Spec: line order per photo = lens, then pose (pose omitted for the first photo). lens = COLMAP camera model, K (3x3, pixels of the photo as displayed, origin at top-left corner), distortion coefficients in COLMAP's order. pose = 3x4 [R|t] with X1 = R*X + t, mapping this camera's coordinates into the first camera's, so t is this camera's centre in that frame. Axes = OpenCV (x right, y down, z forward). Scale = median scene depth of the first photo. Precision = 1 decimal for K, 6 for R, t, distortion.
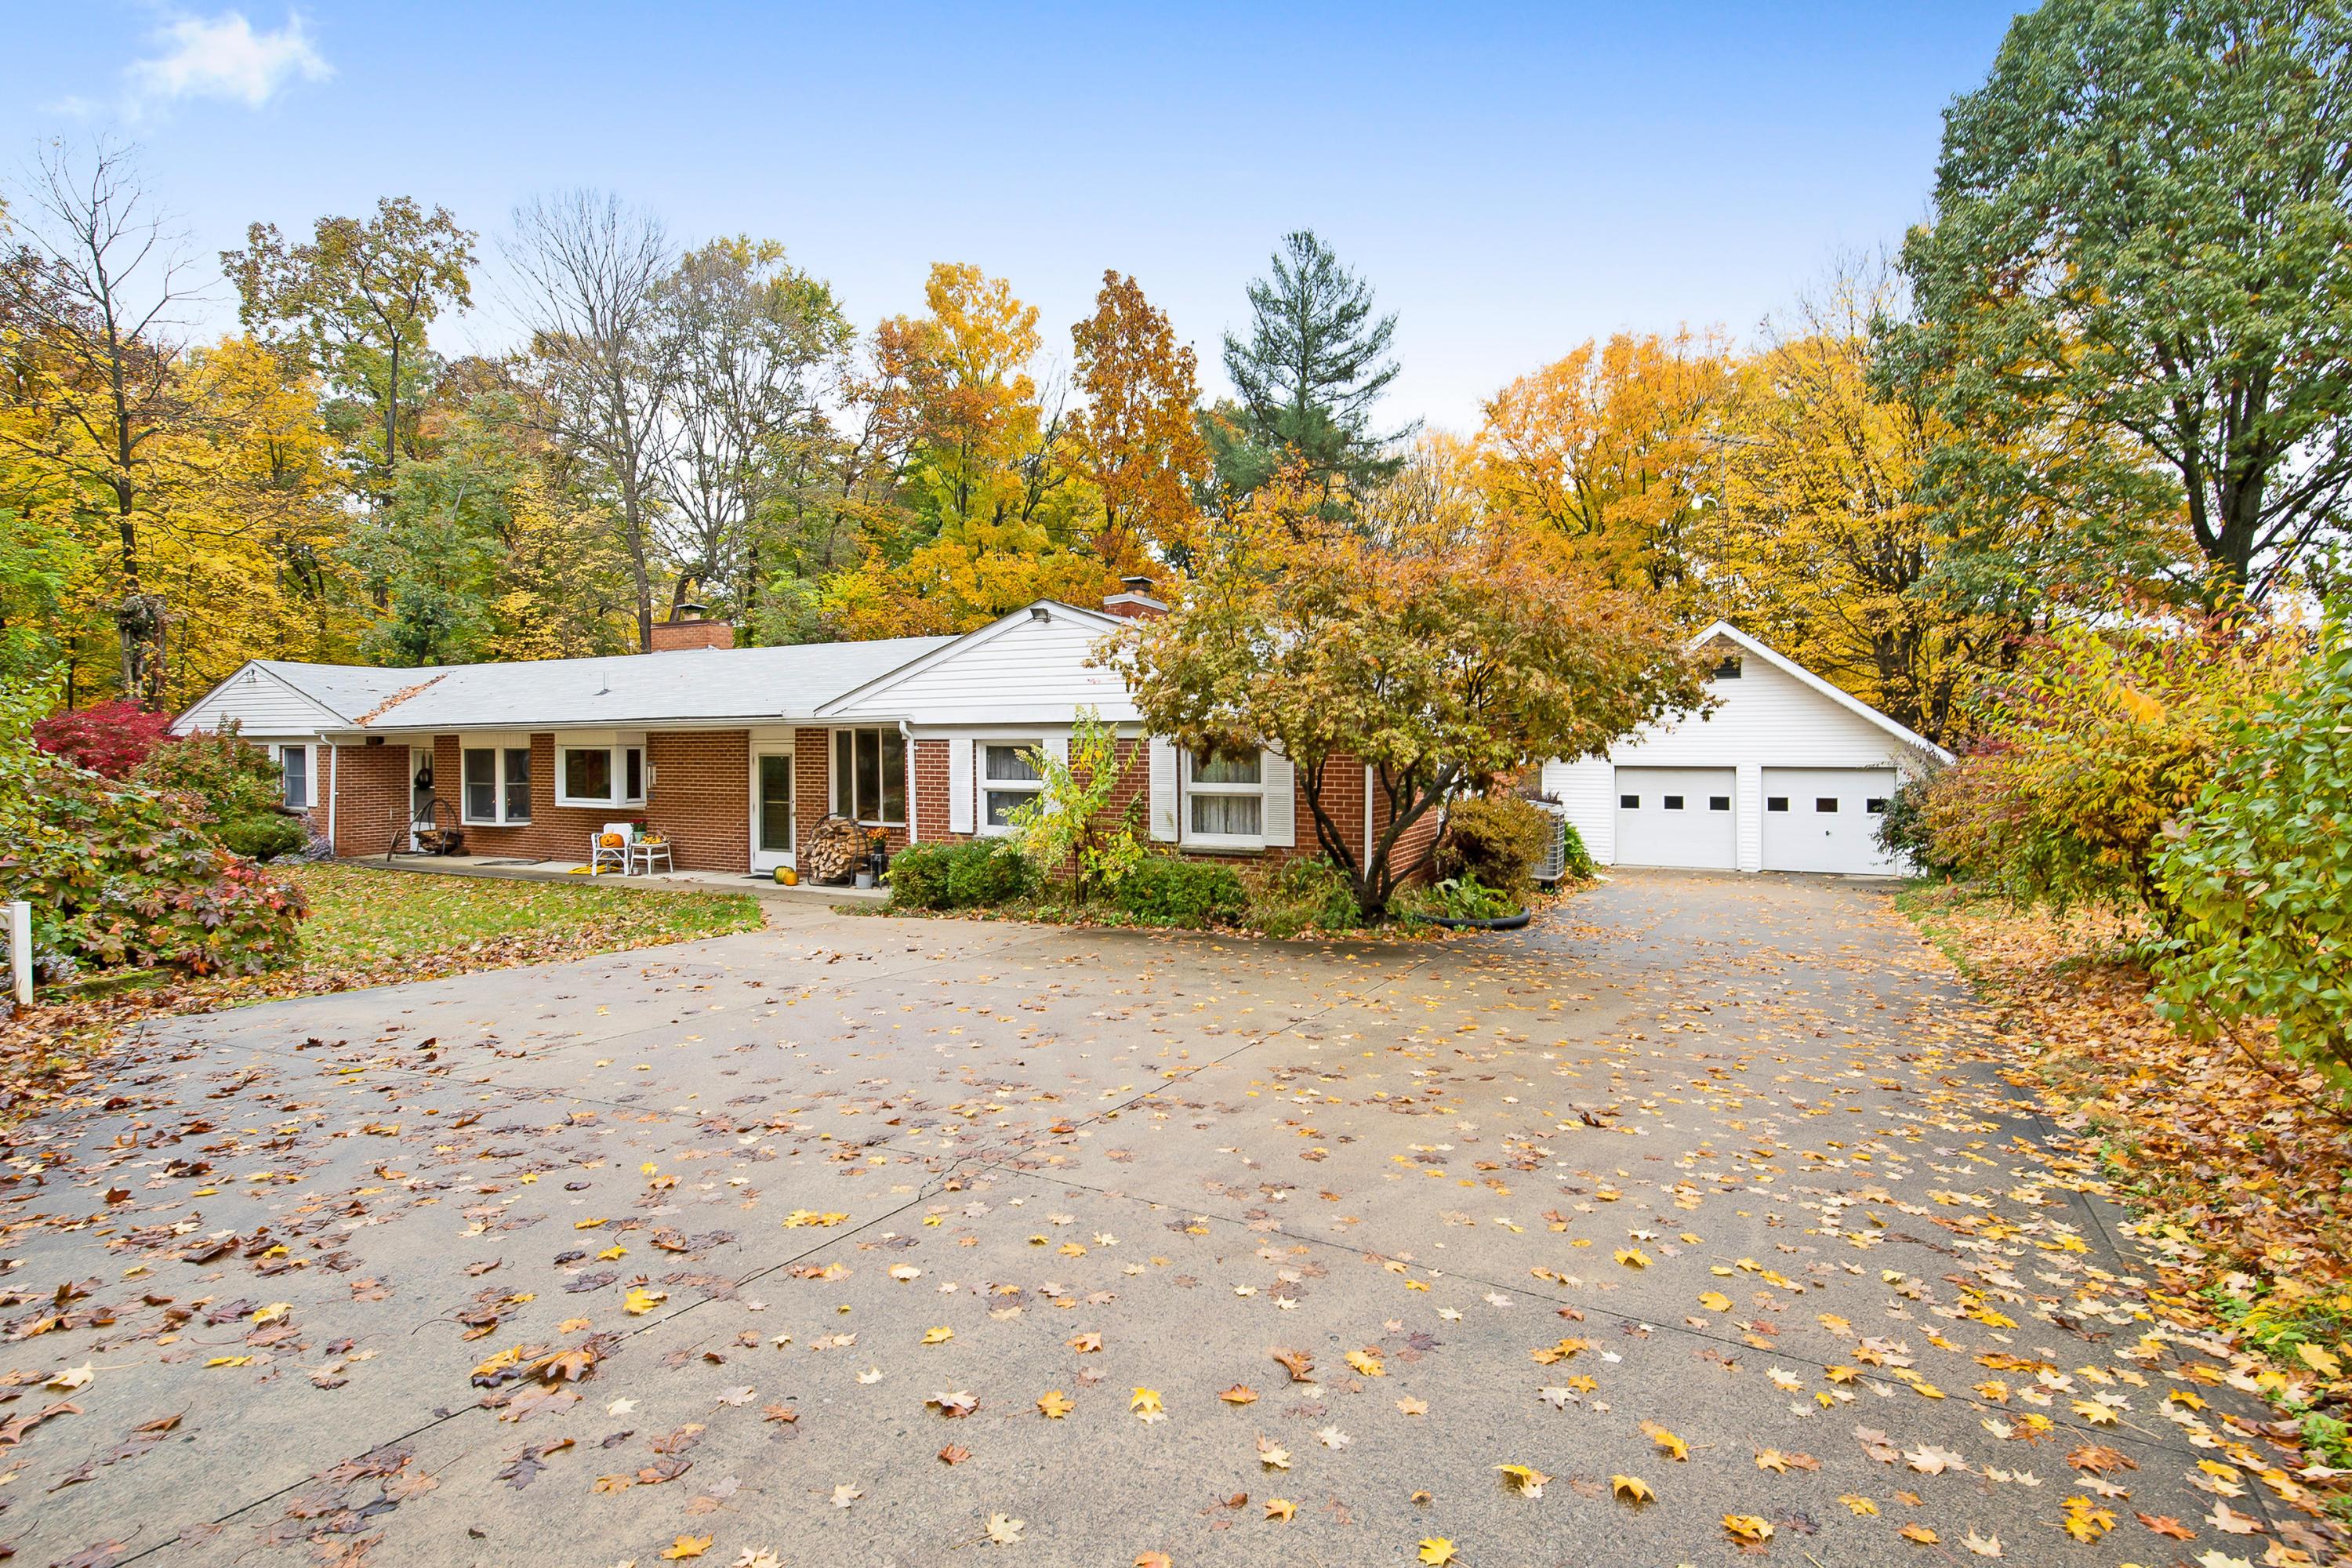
lens RADIAL K [[1091.7, 0, 1118.1], [0, 1091.7, 779.9], [0, 0, 1]] dist [0.001870, -0.008167]
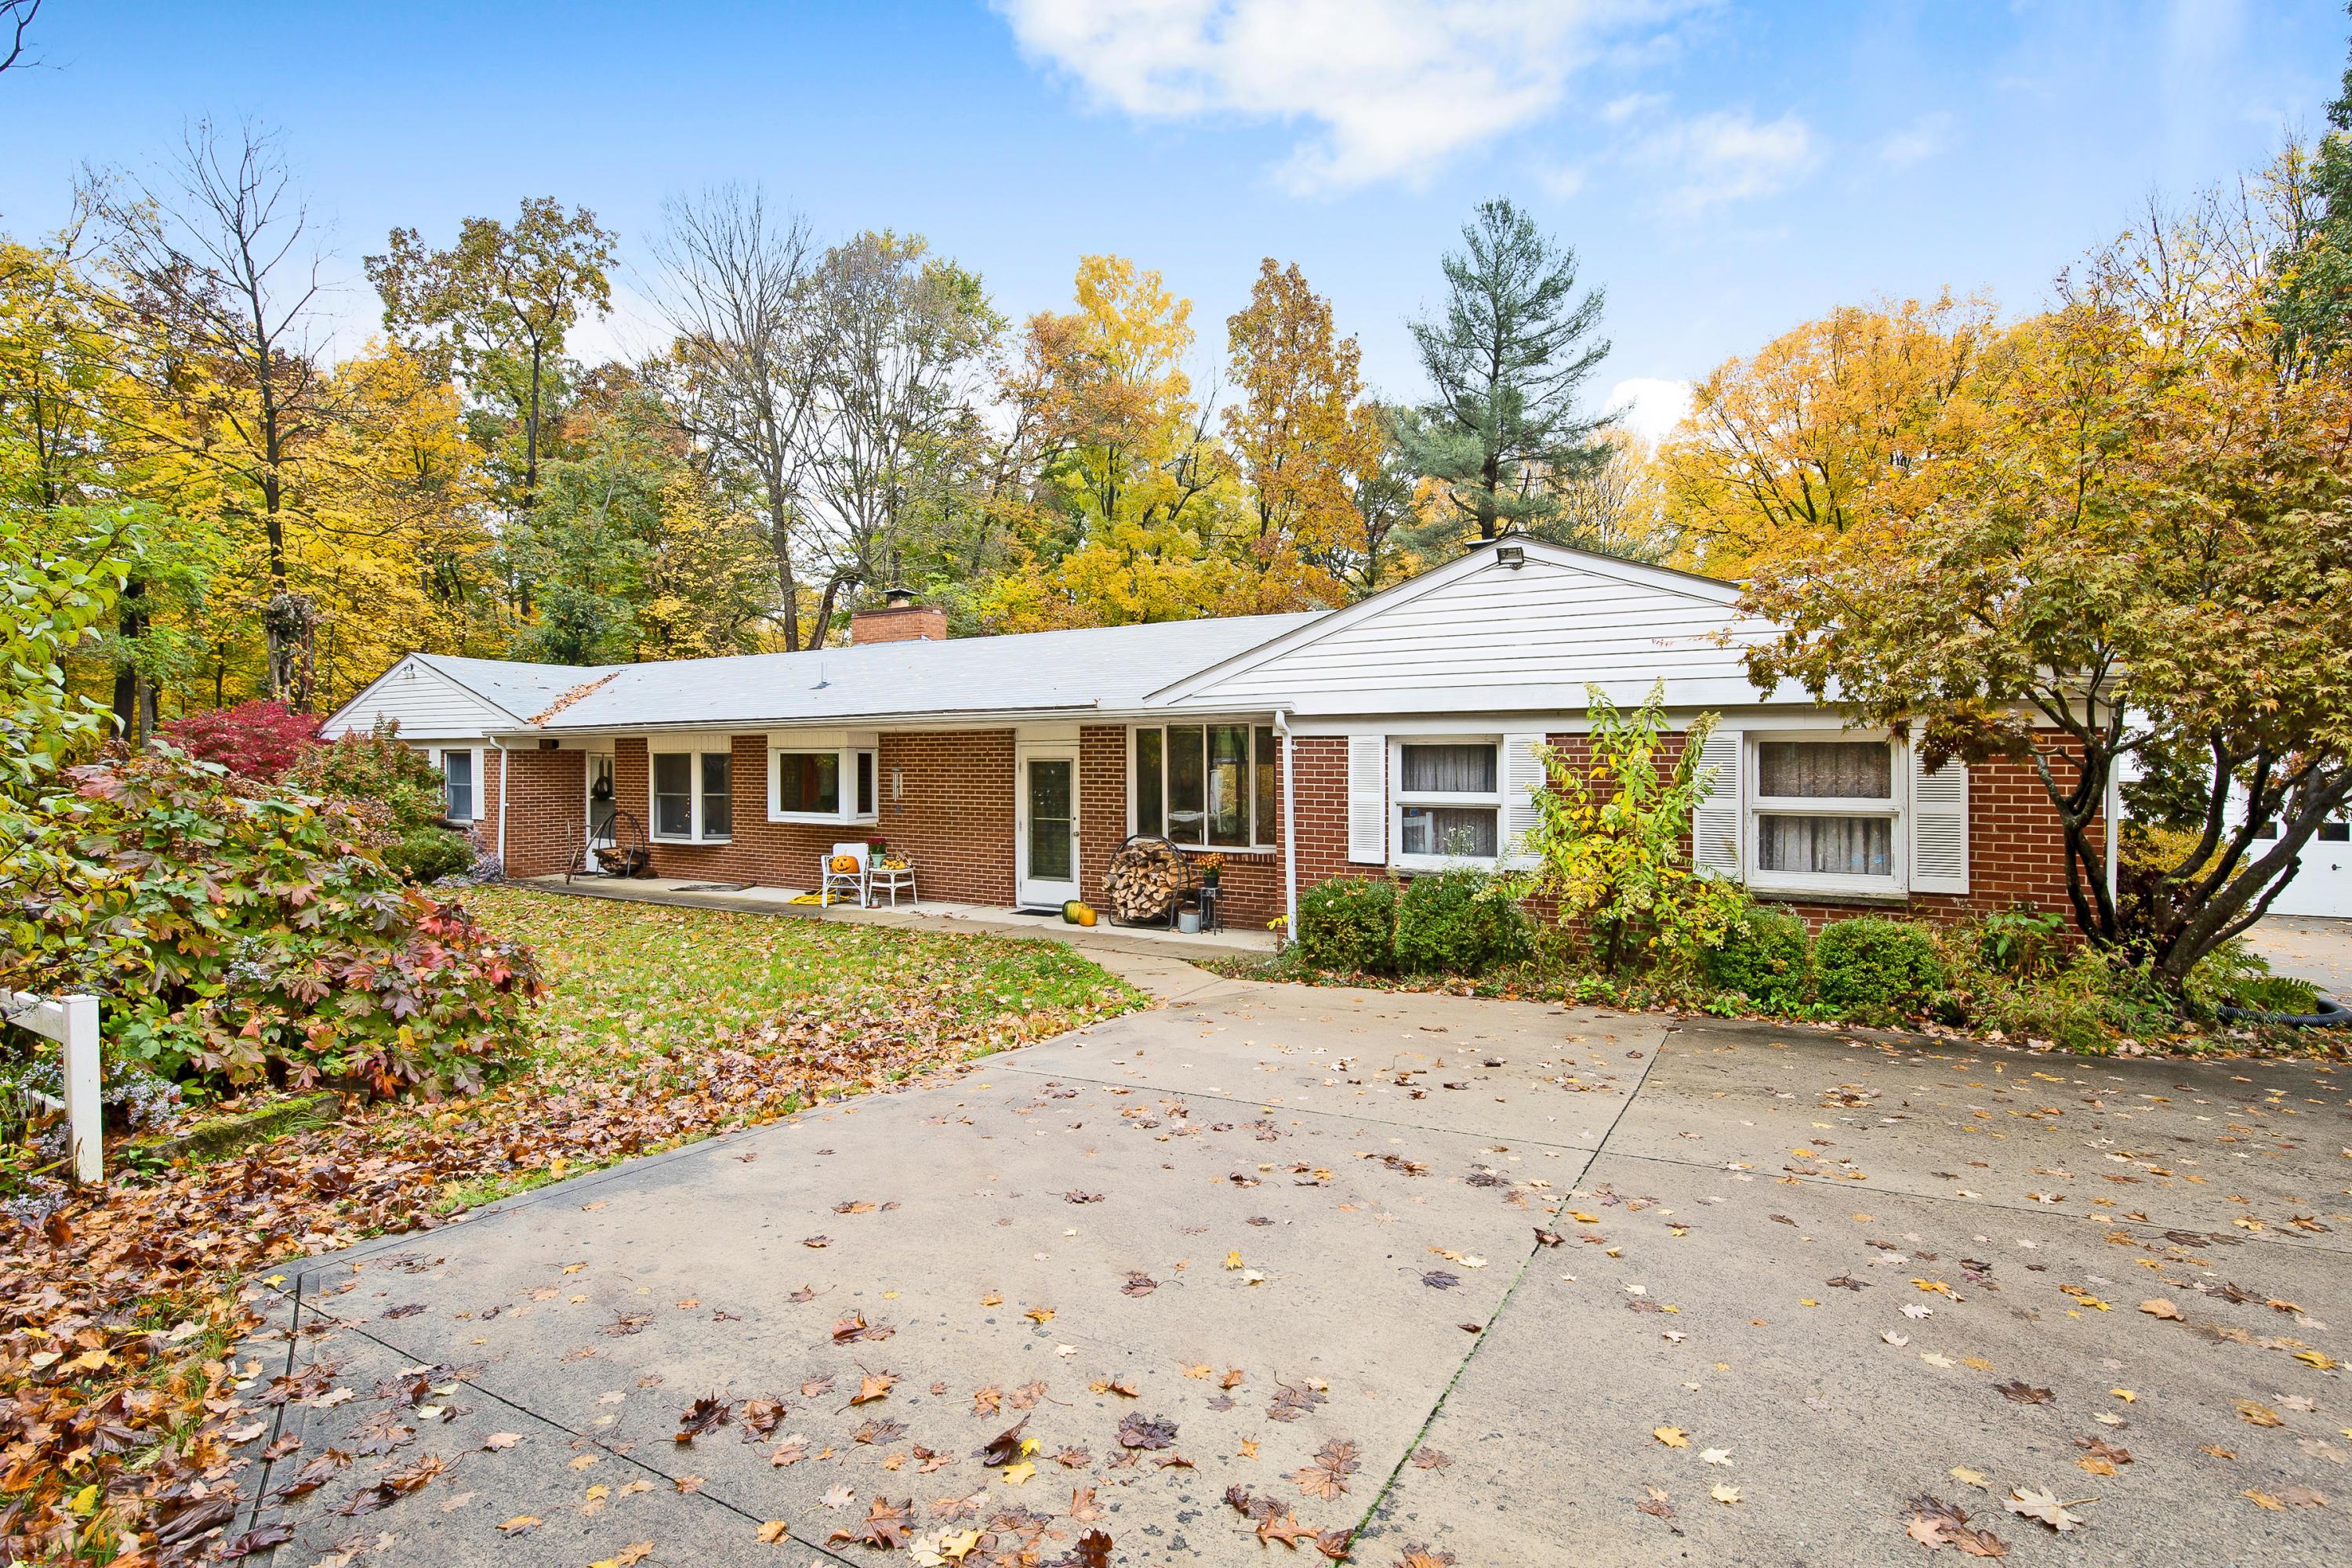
lens RADIAL K [[1091.7, 0, 1168.0], [0, 1091.7, 803.9], [0, 0, 1]] dist [0.001870, -0.008167]
pose [[0.998614, 0.006289, -0.052247, -0.080003], [-0.005973, 0.999963, 0.006196, 0.001662], [0.052284, -0.005876, 0.998615, 0.088408]]
